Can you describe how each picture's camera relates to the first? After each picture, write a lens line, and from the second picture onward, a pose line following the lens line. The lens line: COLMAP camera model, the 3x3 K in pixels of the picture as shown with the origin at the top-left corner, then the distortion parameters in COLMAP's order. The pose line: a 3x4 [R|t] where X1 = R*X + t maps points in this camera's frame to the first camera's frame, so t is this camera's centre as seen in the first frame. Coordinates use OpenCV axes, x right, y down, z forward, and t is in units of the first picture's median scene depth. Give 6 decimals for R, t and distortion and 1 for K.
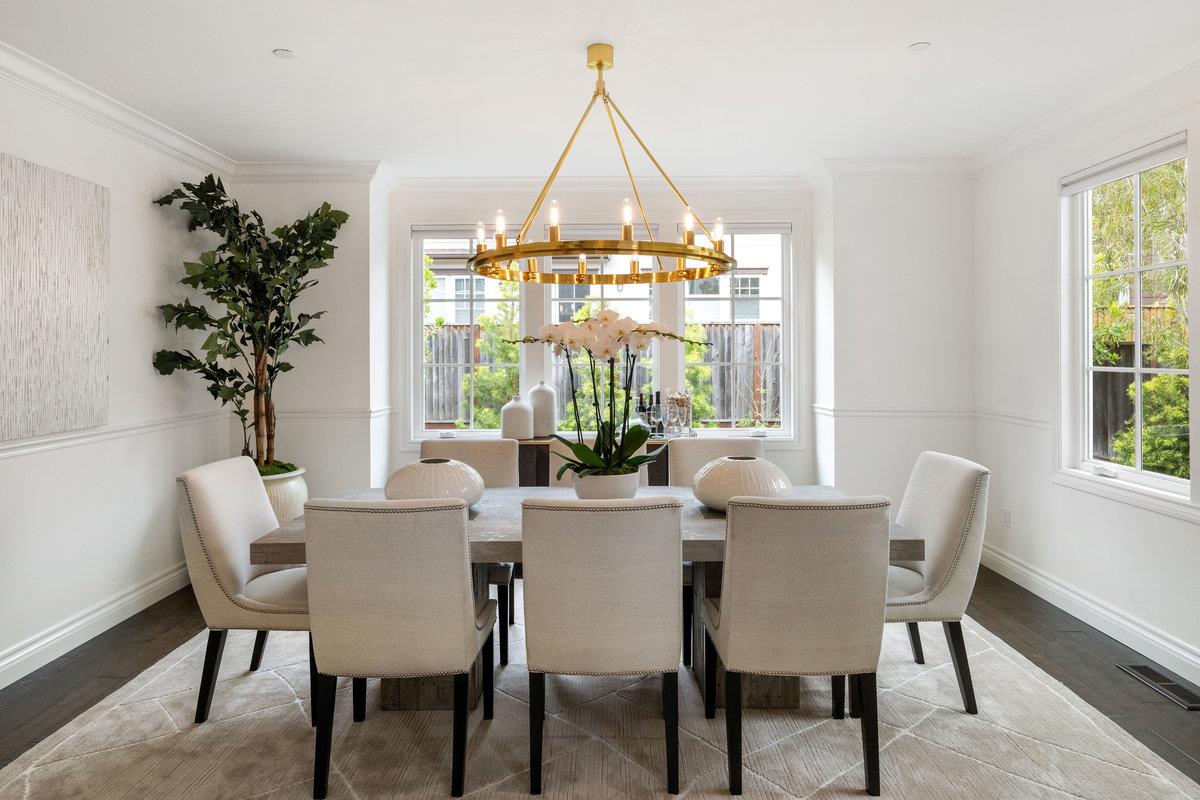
lens RADIAL K [[687.2, 0, 600.6], [0, 687.2, 353.2], [0, 0, 1]] dist [0.000461, 0.000139]
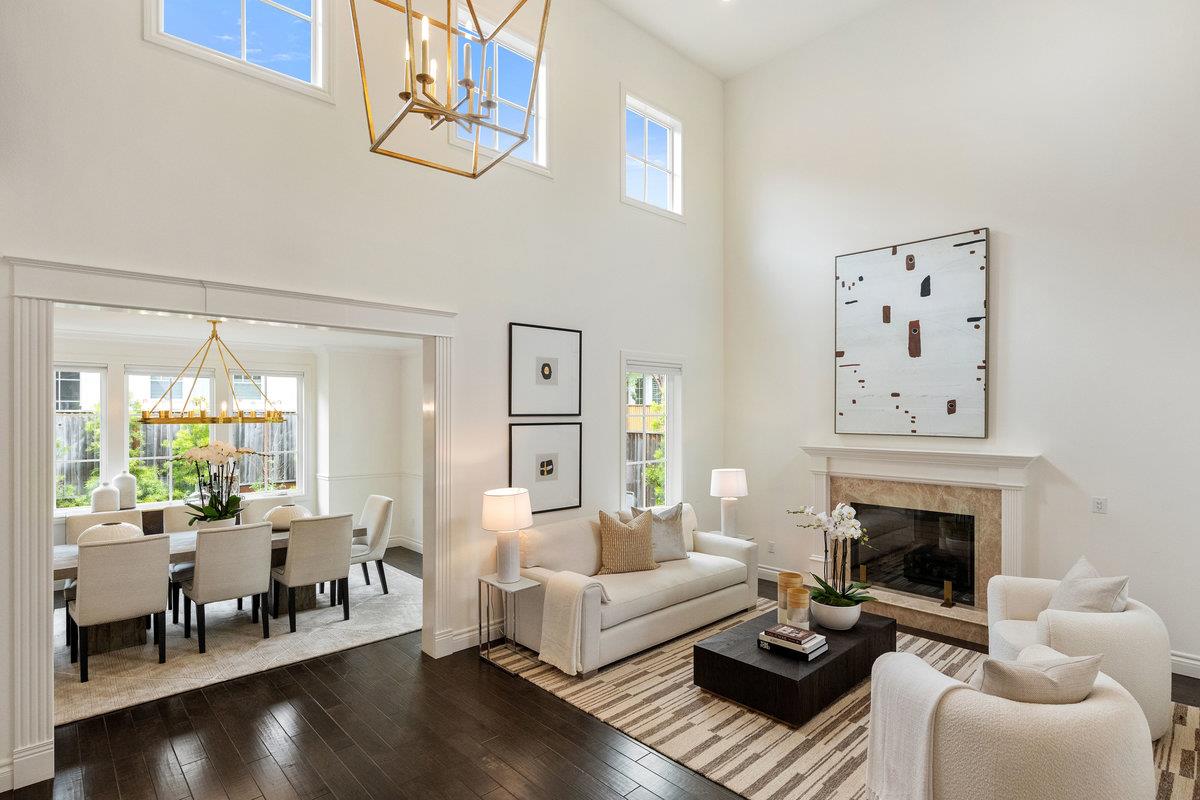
lens RADIAL K [[597.6, 0, 601.1], [0, 597.6, 416.1], [0, 0, 1]] dist [0.001546, 0.000516]
pose [[0.721912, -0.000001, 0.691985, -0.432702], [-0.003064, 0.999990, 0.003198, -0.156710], [-0.691978, -0.004429, 0.721905, -1.178358]]
